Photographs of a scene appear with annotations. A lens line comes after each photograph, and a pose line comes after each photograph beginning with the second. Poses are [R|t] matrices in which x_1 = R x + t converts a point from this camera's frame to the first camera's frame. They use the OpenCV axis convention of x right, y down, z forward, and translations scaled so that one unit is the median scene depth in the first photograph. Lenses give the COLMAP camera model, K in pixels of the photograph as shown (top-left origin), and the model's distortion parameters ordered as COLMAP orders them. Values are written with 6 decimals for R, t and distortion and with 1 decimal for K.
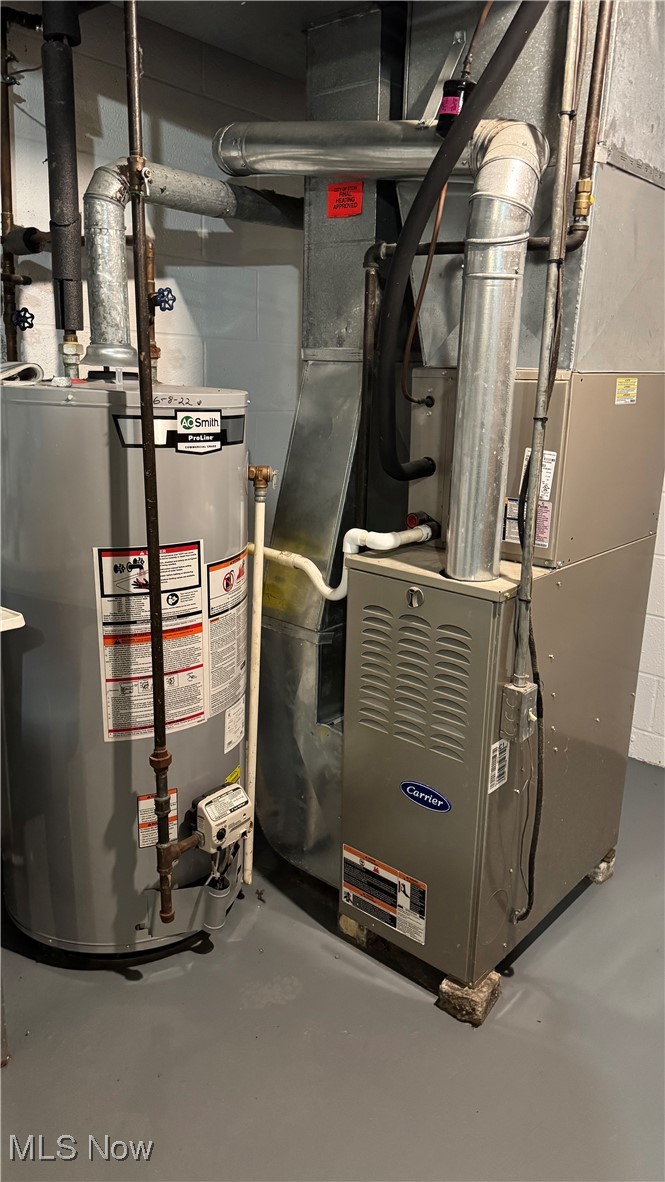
lens RADIAL K [[813.5, 0, 337.2], [0, 813.5, 592.0], [0, 0, 1]] dist [0.068672, -0.081917]
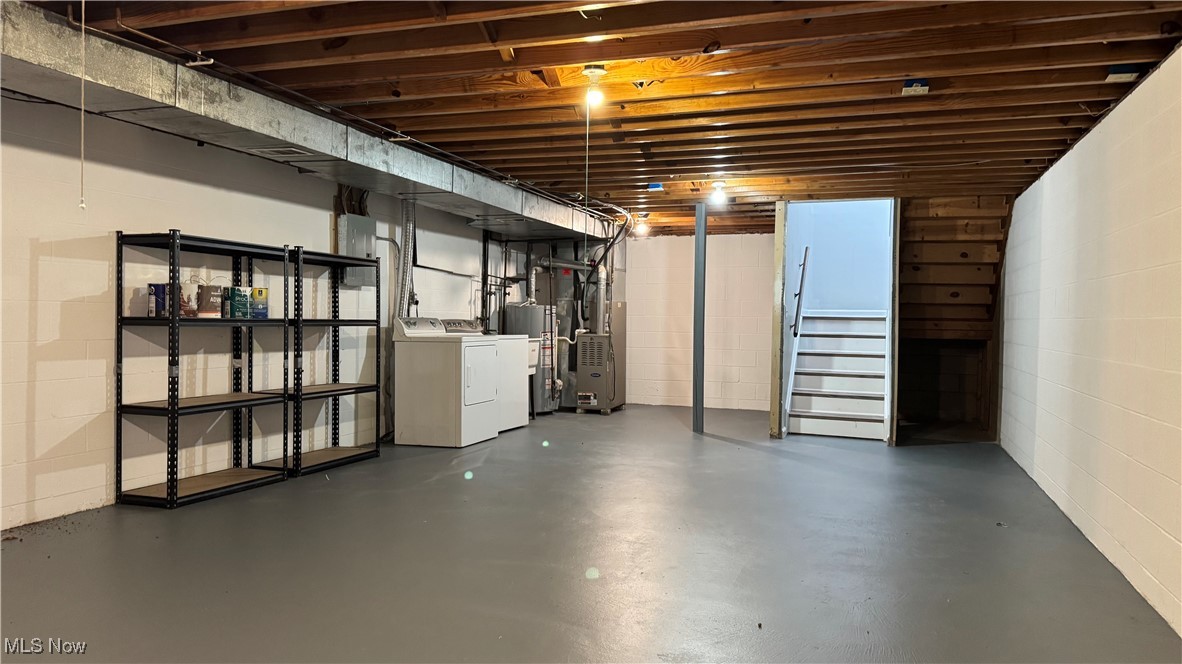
lens RADIAL K [[813.5, 0, 587.6], [0, 813.5, 332.5], [0, 0, 1]] dist [0.068672, -0.081917]
pose [[0.929767, -0.021996, 0.367491, -1.906242], [0.103944, 0.973284, -0.204728, 1.056859], [-0.353170, 0.228548, 0.907214, -3.938471]]
